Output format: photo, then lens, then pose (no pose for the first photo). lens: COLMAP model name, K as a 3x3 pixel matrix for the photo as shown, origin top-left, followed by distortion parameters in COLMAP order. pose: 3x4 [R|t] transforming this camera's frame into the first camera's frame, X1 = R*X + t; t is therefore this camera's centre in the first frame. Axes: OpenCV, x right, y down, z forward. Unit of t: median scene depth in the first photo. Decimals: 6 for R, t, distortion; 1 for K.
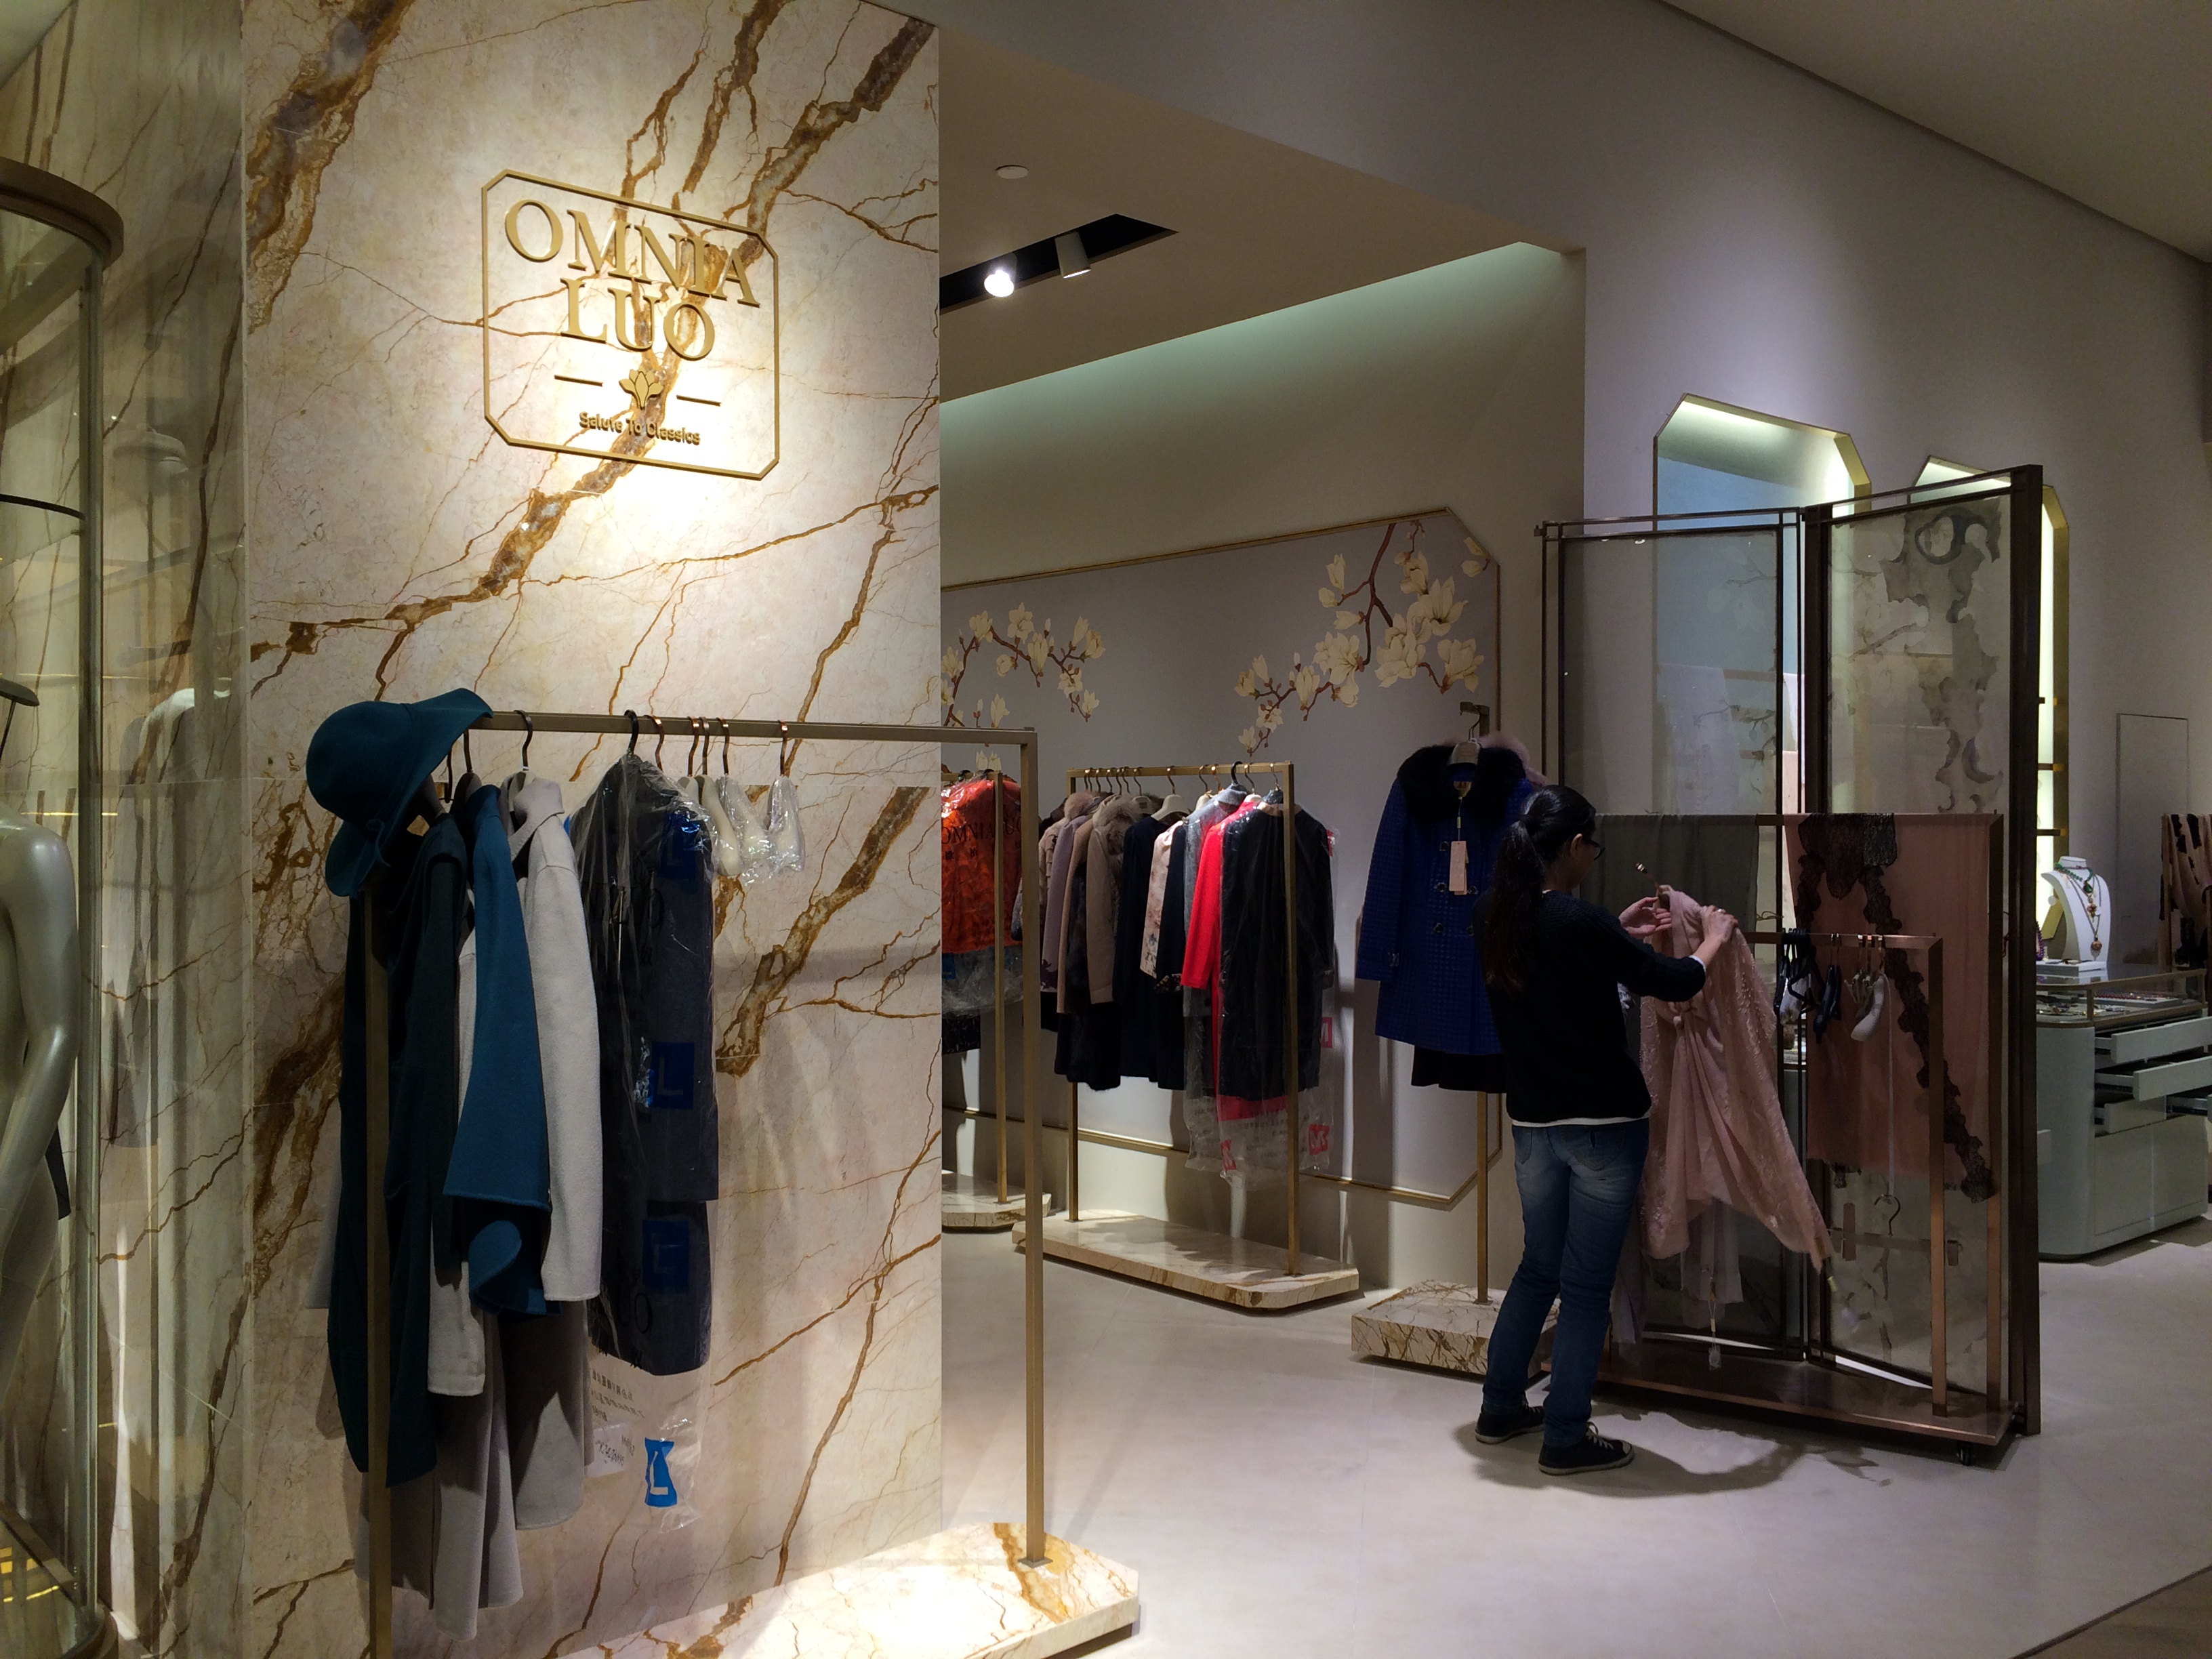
lens RADIAL K [[1898.0, 0, 1090.9], [0, 1898.0, 826.4], [0, 0, 1]] dist [0.087955, -0.124089]
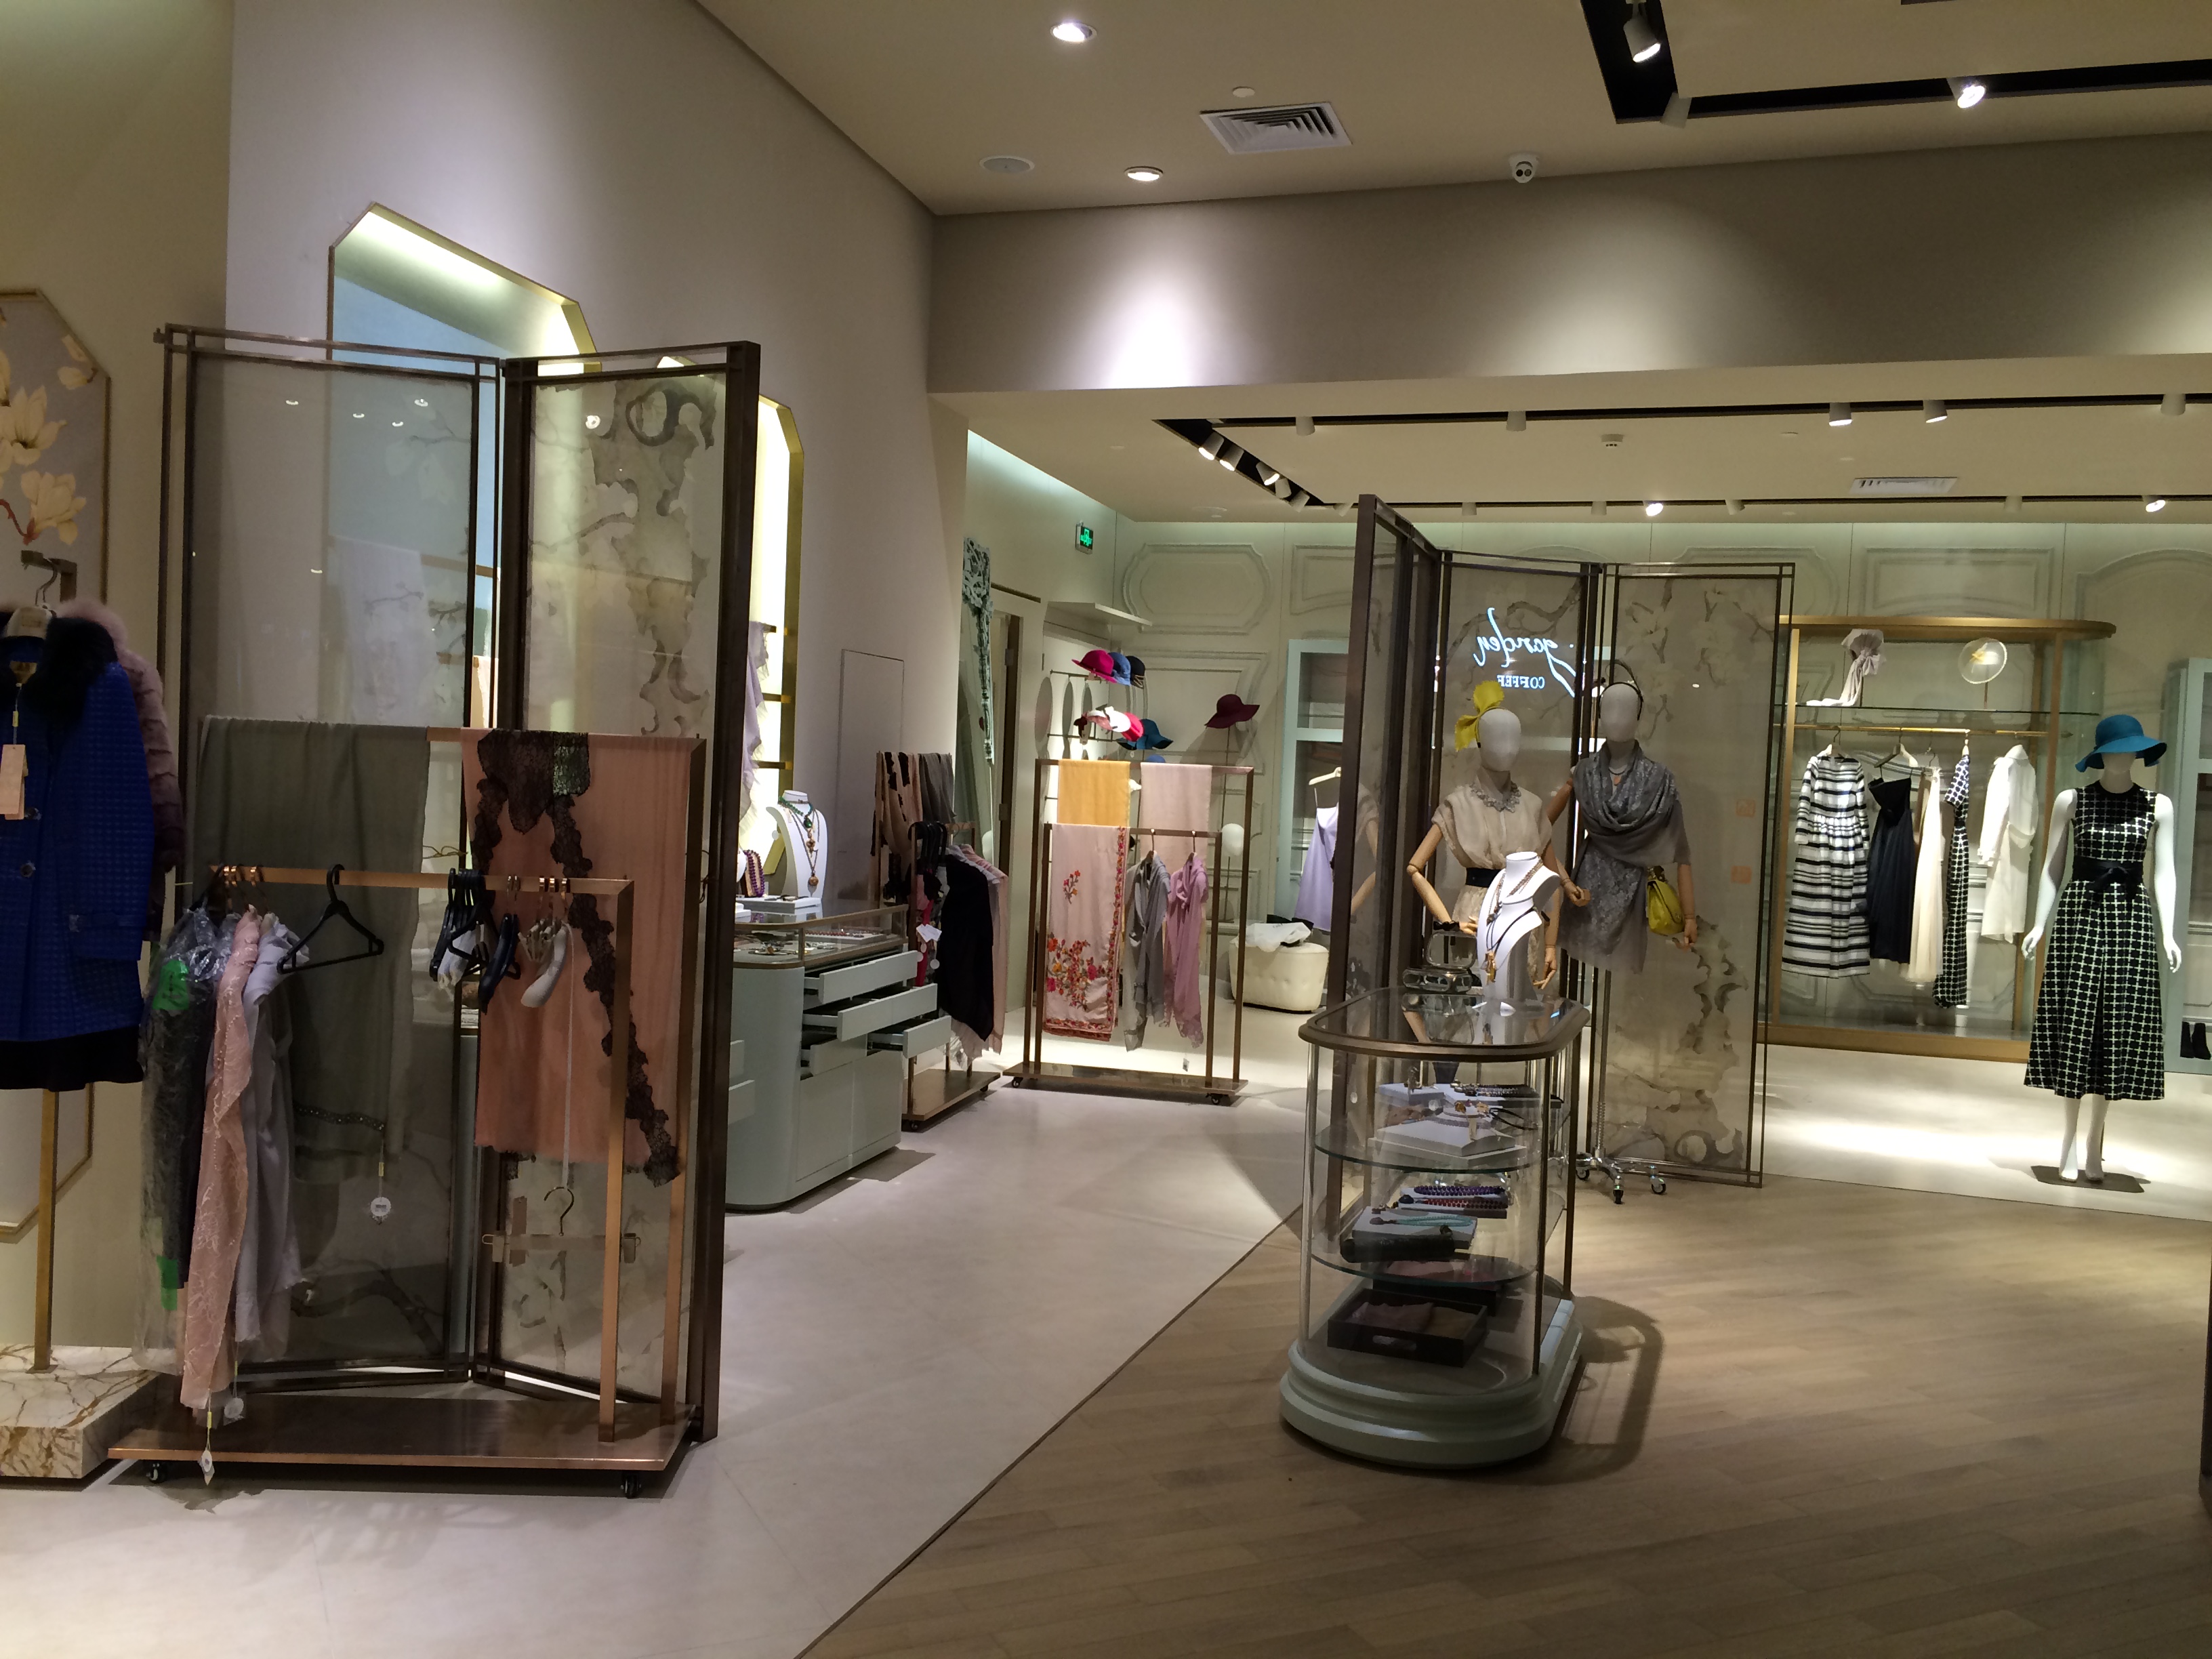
lens RADIAL K [[1898.0, 0, 1090.9], [0, 1898.0, 826.4], [0, 0, 1]] dist [0.087955, -0.124089]
pose [[0.817389, 0.018392, 0.575792, 0.106571], [-0.041235, 0.998794, 0.026633, 0.002582], [-0.574608, -0.045513, 0.817162, 0.170525]]
